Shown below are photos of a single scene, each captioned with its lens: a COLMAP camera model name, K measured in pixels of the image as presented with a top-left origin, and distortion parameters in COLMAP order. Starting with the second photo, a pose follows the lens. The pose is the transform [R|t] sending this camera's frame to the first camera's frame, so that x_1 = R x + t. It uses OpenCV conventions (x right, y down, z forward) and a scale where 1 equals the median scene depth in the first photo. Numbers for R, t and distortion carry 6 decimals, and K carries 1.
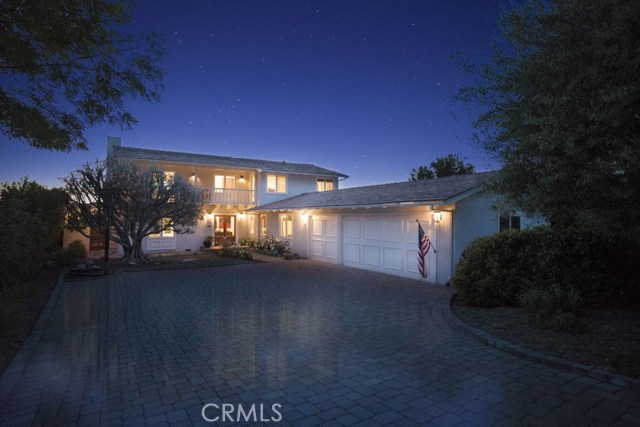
lens RADIAL K [[330.7, 0, 320.0], [0, 330.7, 213.5], [0, 0, 1]] dist [-0.072891, 0.039833]
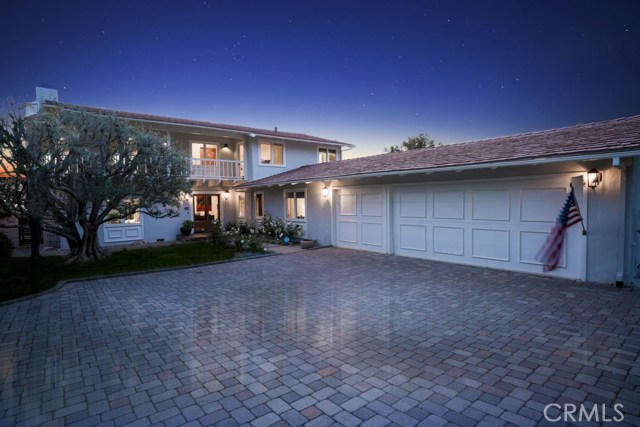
lens RADIAL K [[330.7, 0, 320.0], [0, 330.7, 213.5], [0, 0, 1]] dist [-0.072891, 0.039833]
pose [[0.993190, -0.023753, 0.114060, -0.179206], [0.017895, 0.998481, 0.052112, 0.025005], [-0.115125, -0.049716, 0.992106, 0.308433]]
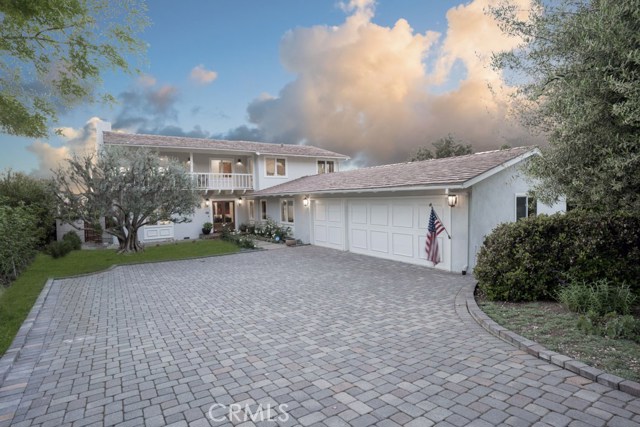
lens RADIAL K [[330.7, 0, 320.0], [0, 330.7, 213.5], [0, 0, 1]] dist [-0.072891, 0.039833]
pose [[0.999716, -0.023463, 0.004111, -0.015518], [0.023194, 0.998132, 0.056526, -0.010225], [-0.005429, -0.056414, 0.998393, 0.050819]]
